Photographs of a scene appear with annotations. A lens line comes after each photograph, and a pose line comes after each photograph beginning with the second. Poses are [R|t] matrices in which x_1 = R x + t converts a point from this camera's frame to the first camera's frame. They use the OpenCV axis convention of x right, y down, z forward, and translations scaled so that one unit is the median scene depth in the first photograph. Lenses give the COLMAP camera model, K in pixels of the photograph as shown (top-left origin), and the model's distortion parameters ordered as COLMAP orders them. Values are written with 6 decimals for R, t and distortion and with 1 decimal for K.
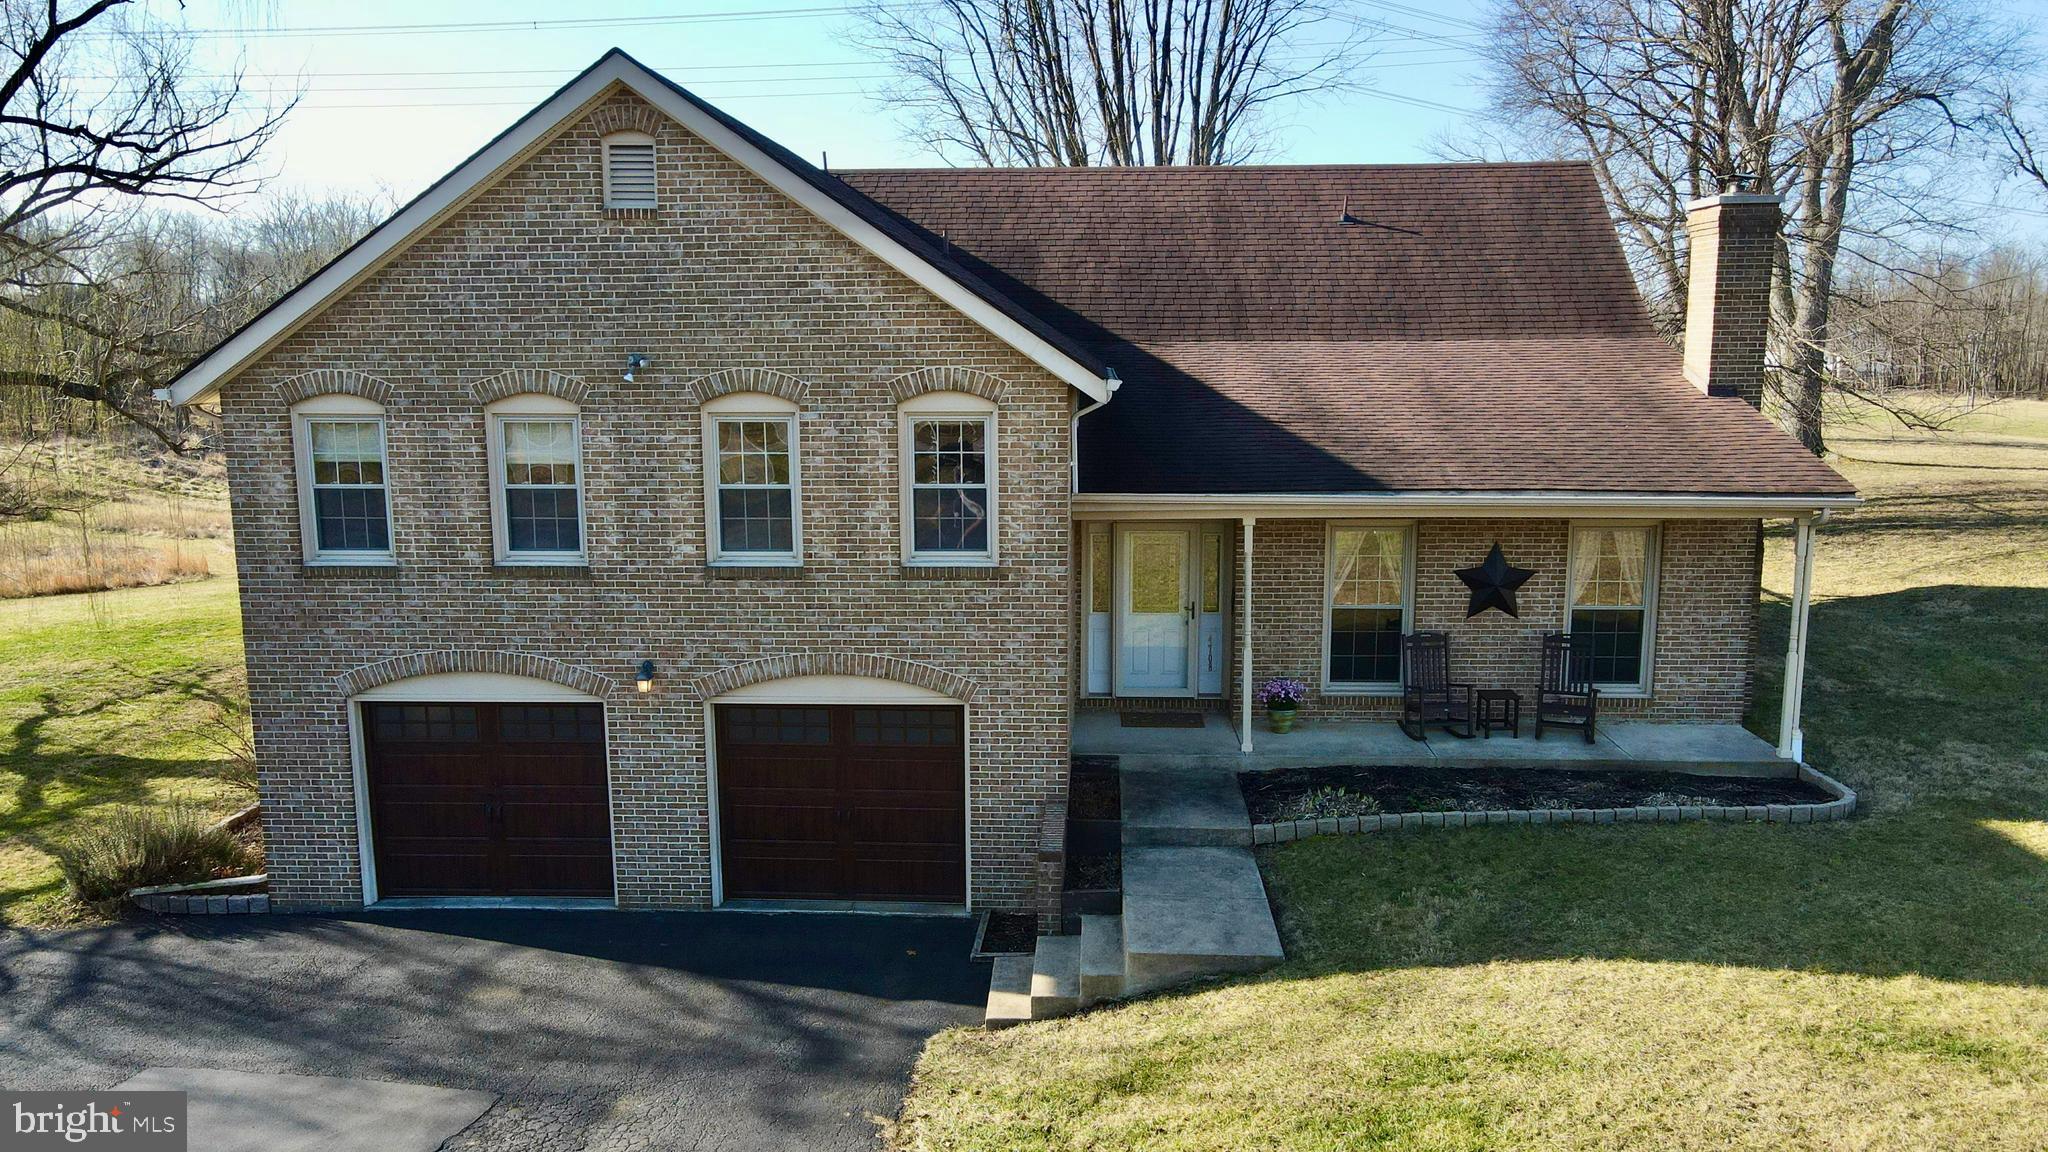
lens RADIAL K [[1510.3, 0, 1035.7], [0, 1510.3, 576.1], [0, 0, 1]] dist [-0.006864, 0.034069]
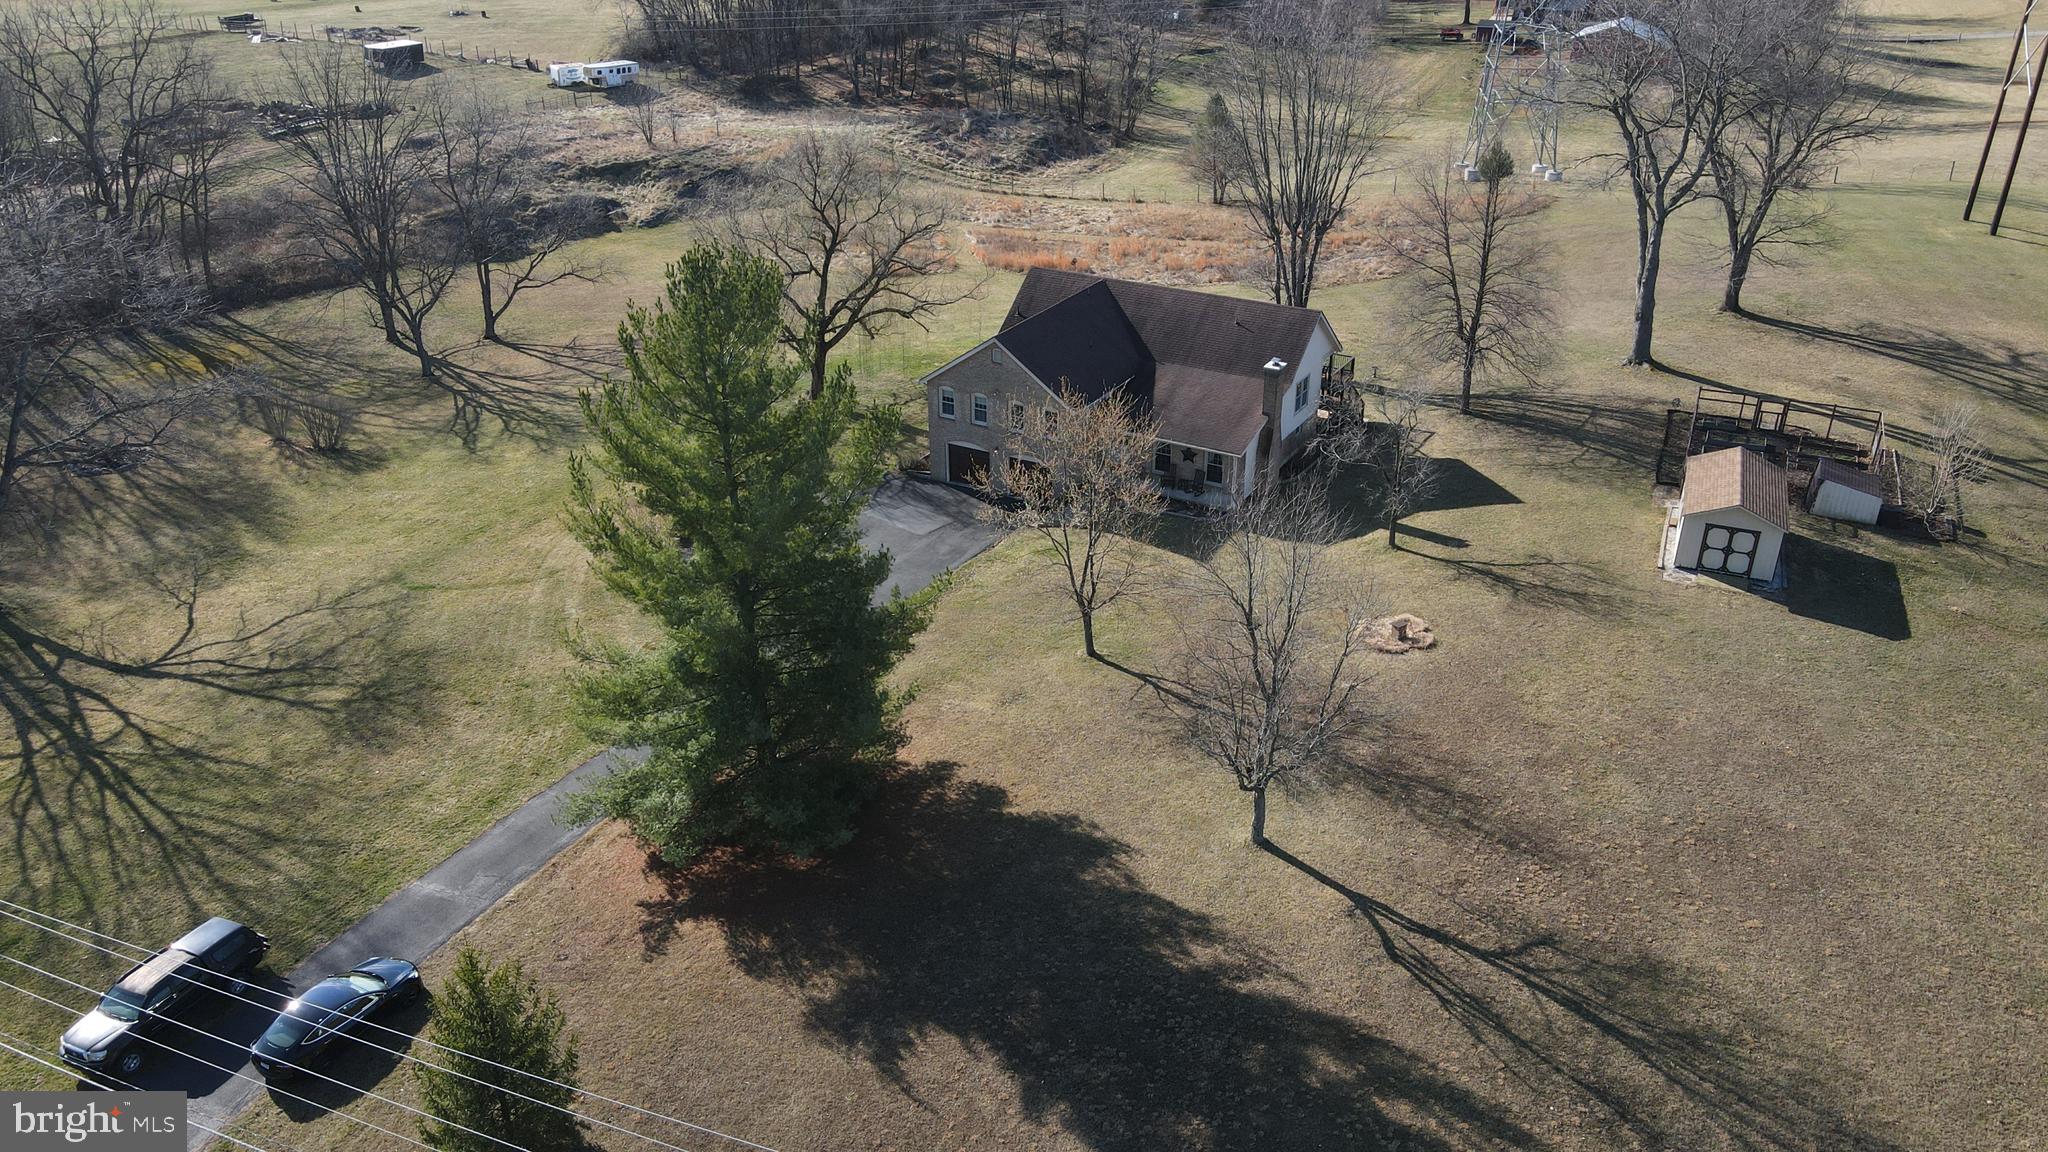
lens RADIAL K [[1510.3, 0, 1032.0], [0, 1510.3, 574.2], [0, 0, 1]] dist [-0.006864, 0.034069]
pose [[0.883930, 0.213190, -0.416195, 2.032990], [-0.073888, 0.942523, 0.325869, -1.189740], [0.461745, -0.257294, 0.848876, -3.333746]]
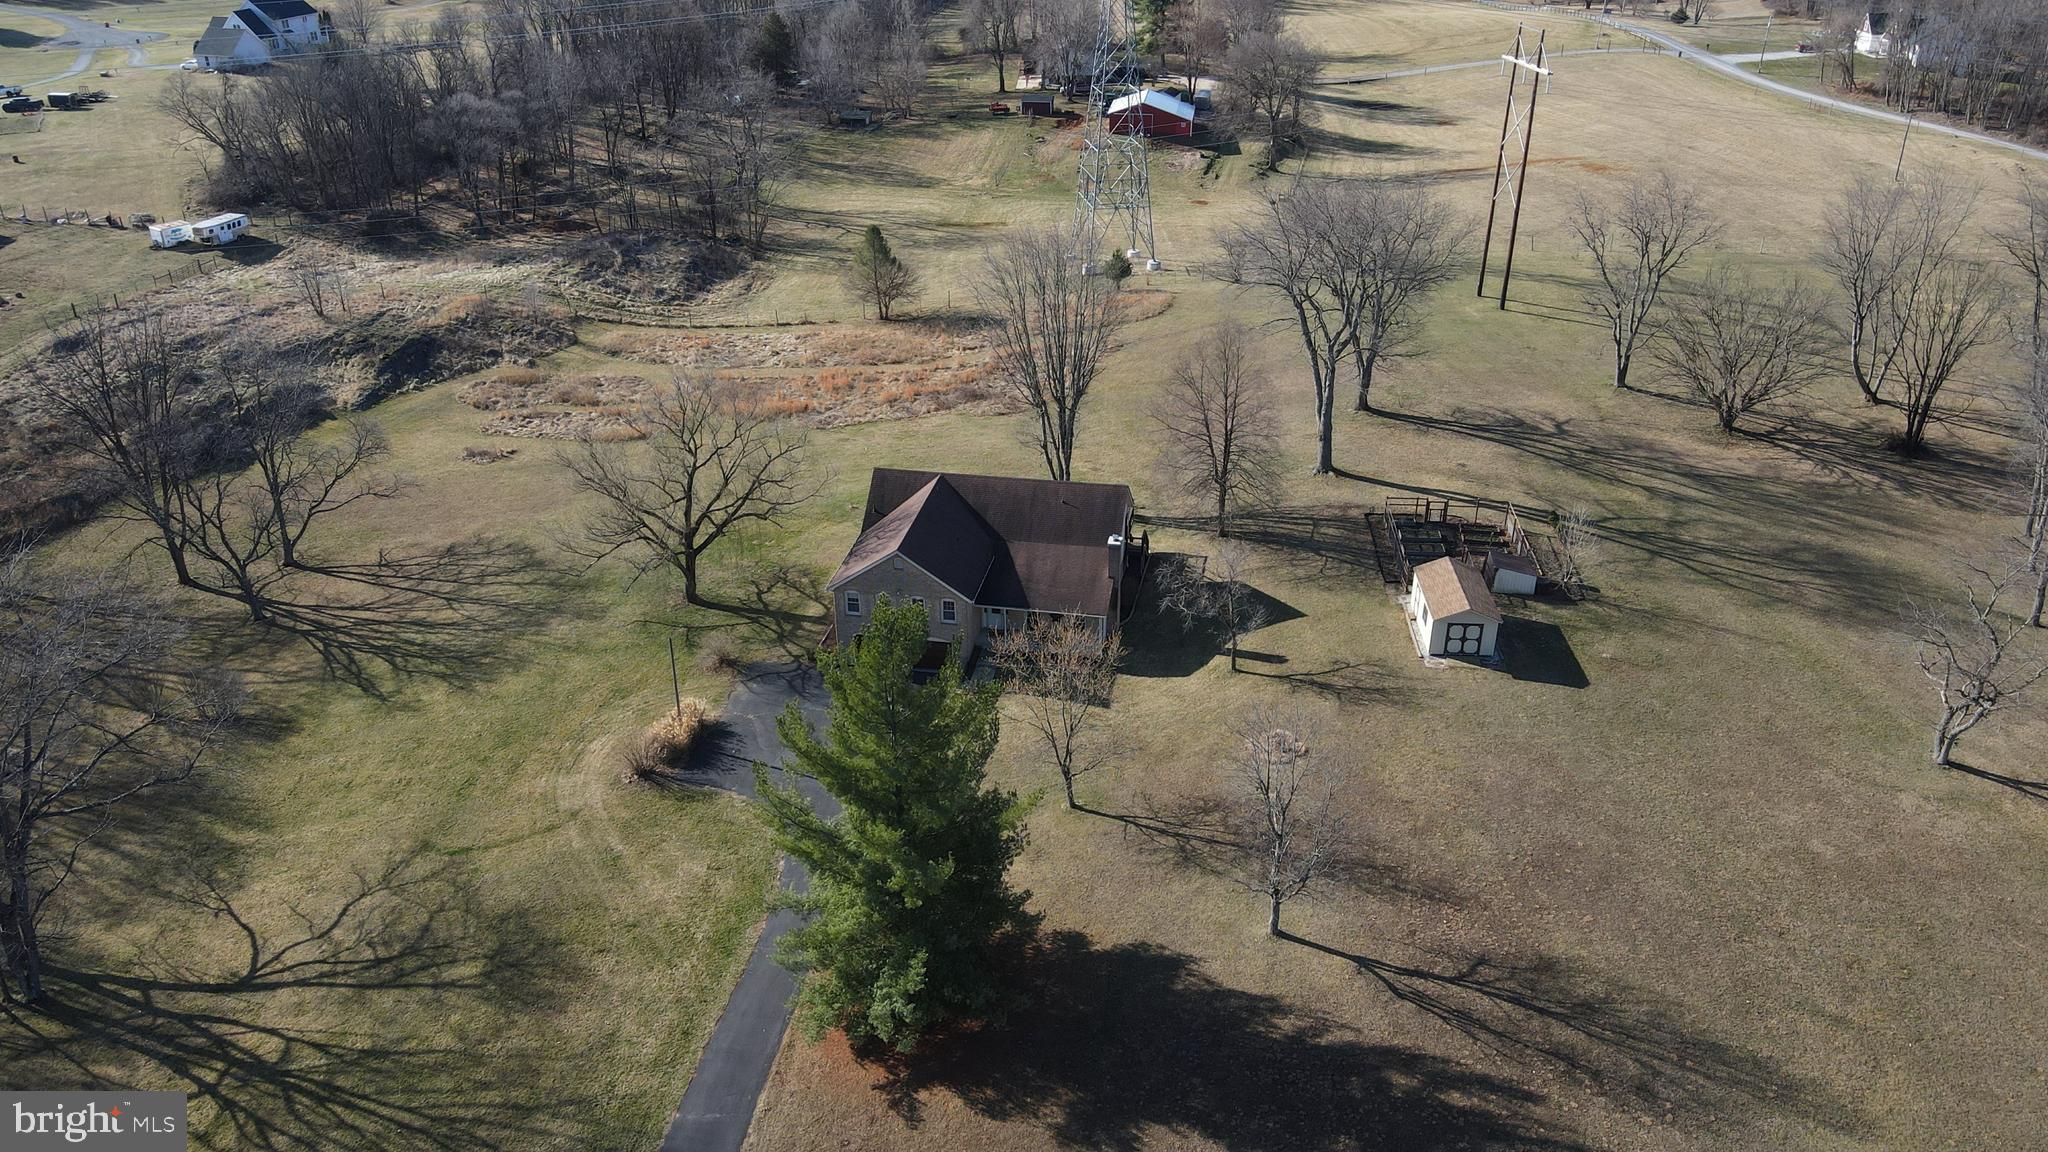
lens RADIAL K [[1510.3, 0, 1019.7], [0, 1510.3, 570.2], [0, 0, 1]] dist [-0.006864, 0.034069]
pose [[0.989365, 0.064986, -0.130126, 1.003780], [-0.020938, 0.948954, 0.314720, -2.124587], [0.143936, -0.308648, 0.940223, -4.629508]]
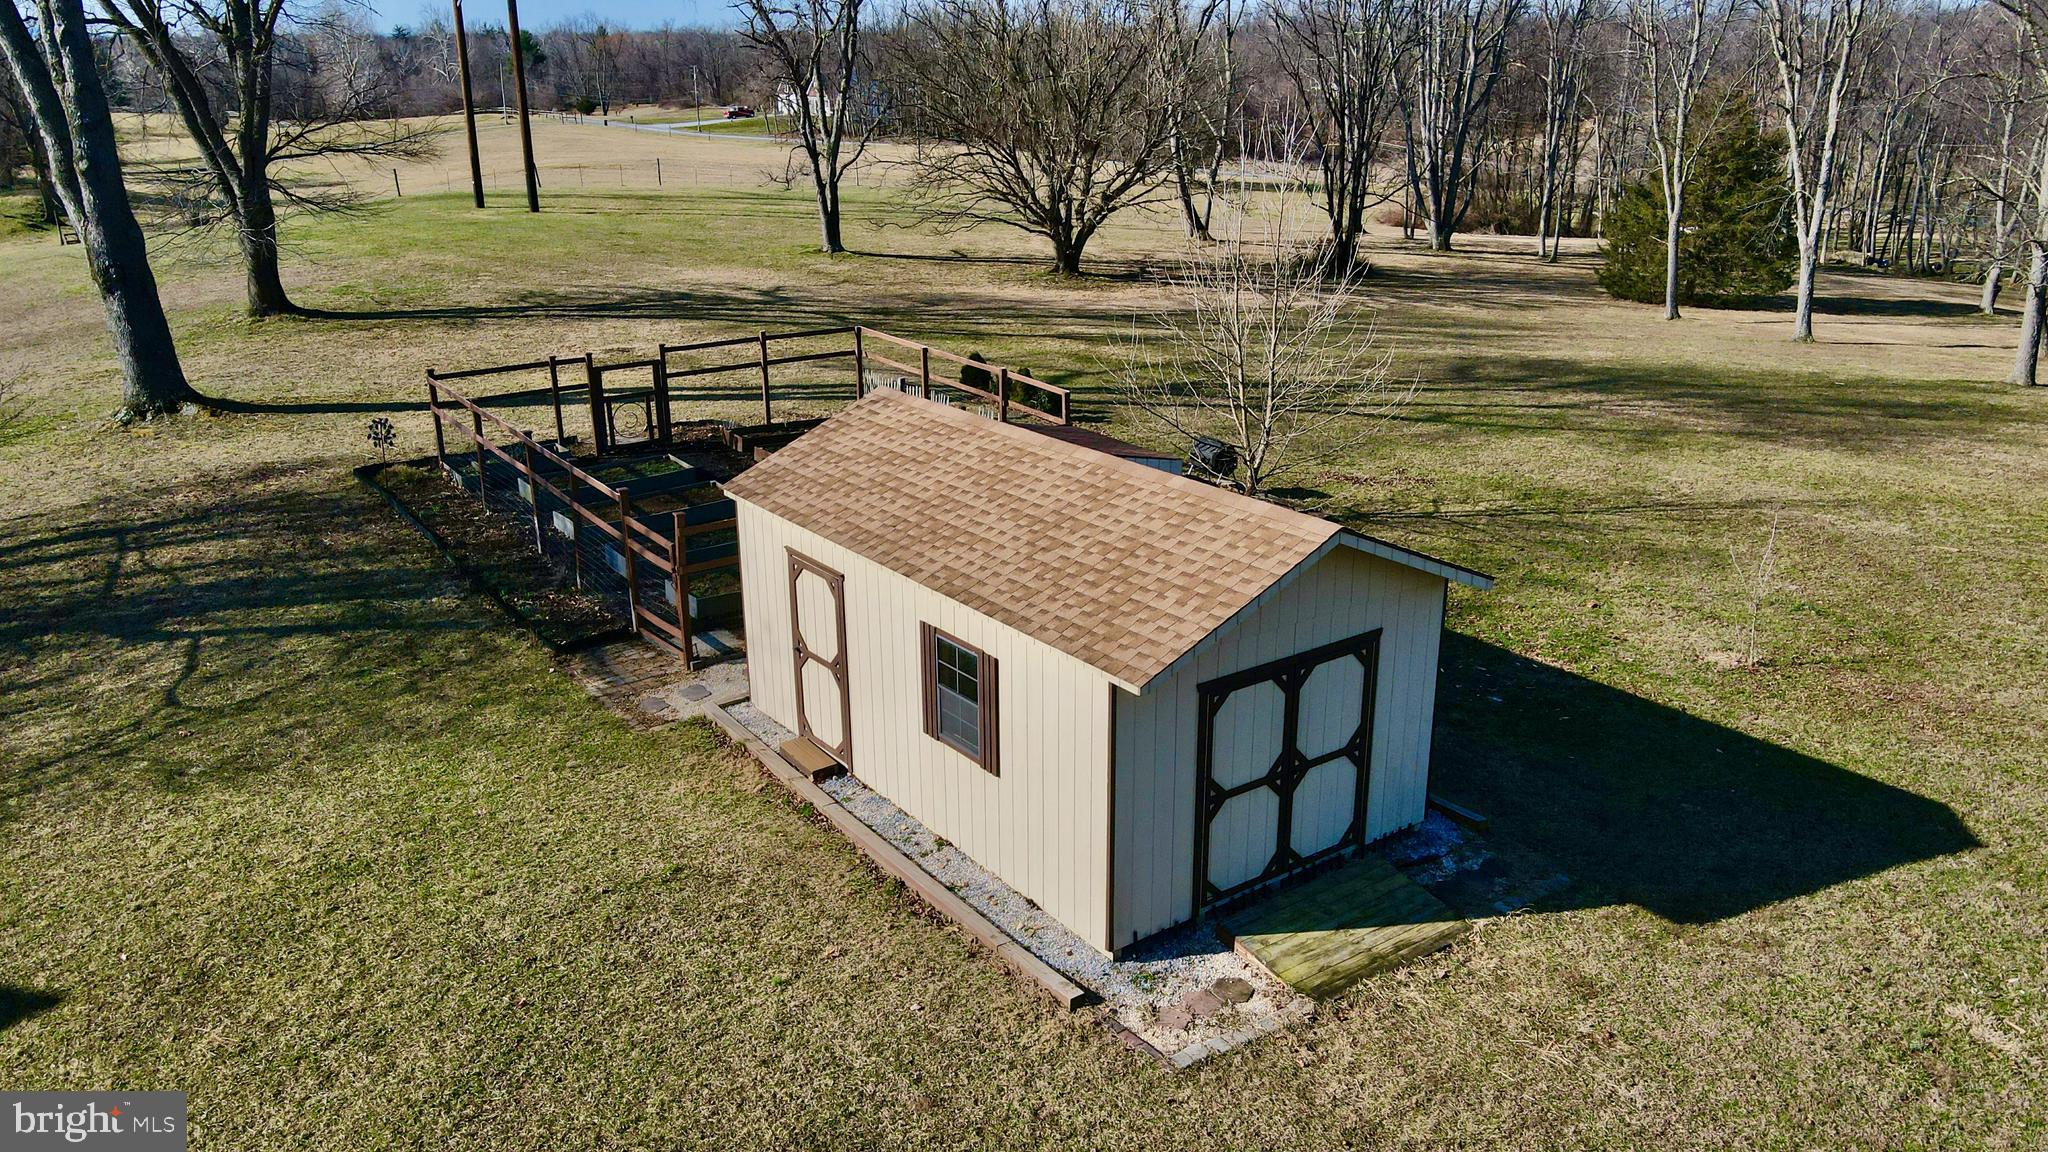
lens RADIAL K [[1510.3, 0, 1027.1], [0, 1510.3, 596.3], [0, 0, 1]] dist [-0.006864, 0.034069]
pose [[0.852671, -0.174678, 0.492381, 1.451812], [0.081957, 0.975504, 0.204144, -0.307643], [-0.515979, -0.133713, 0.846101, 0.514911]]
